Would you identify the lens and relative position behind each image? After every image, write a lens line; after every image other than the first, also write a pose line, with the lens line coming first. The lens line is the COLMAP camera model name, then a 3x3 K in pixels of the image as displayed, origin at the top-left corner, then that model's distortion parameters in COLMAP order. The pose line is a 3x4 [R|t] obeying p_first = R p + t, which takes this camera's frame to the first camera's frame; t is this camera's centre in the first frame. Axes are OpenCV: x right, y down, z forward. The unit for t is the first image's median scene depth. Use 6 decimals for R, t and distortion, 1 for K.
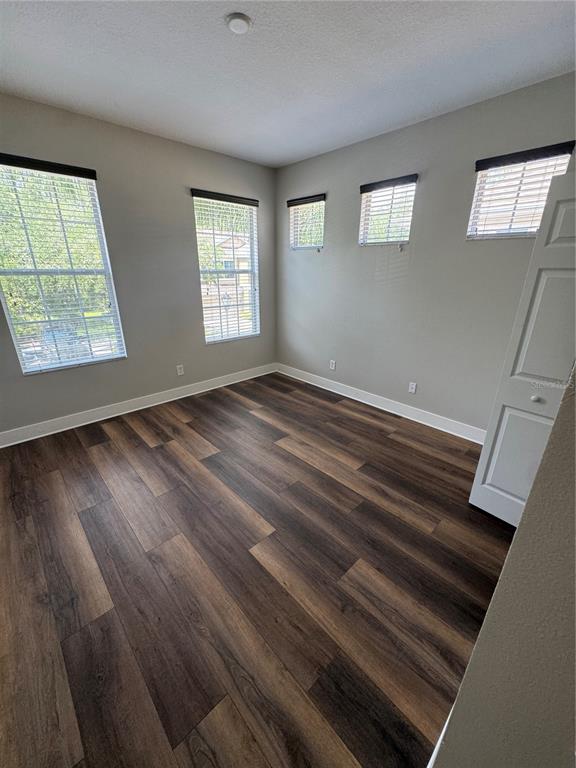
lens RADIAL K [[308.0, 0, 288.0], [0, 308.0, 382.4], [0, 0, 1]] dist [0.000151, 0.000288]
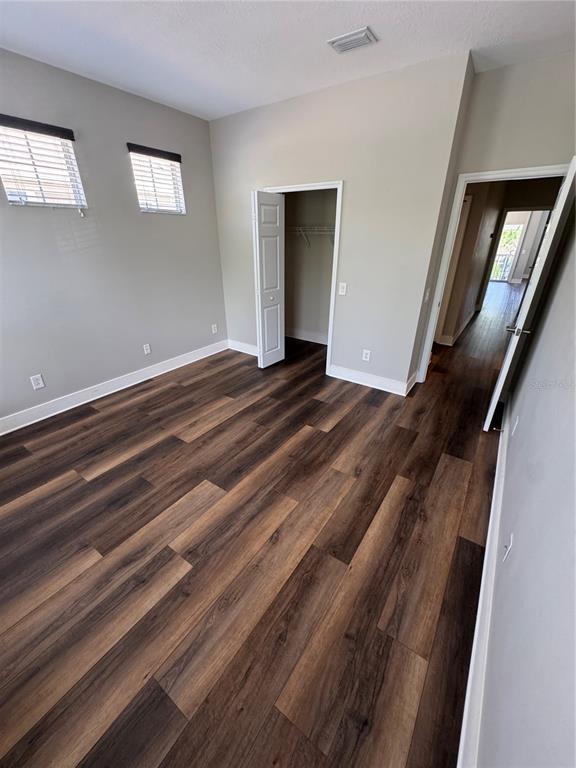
lens RADIAL K [[308.0, 0, 288.2], [0, 308.0, 384.4], [0, 0, 1]] dist [0.000151, 0.000288]
pose [[-0.208696, -0.432771, 0.877015, -0.834950], [0.337952, 0.809604, 0.479927, -0.276774], [-0.917733, 0.396547, -0.022706, 0.713757]]
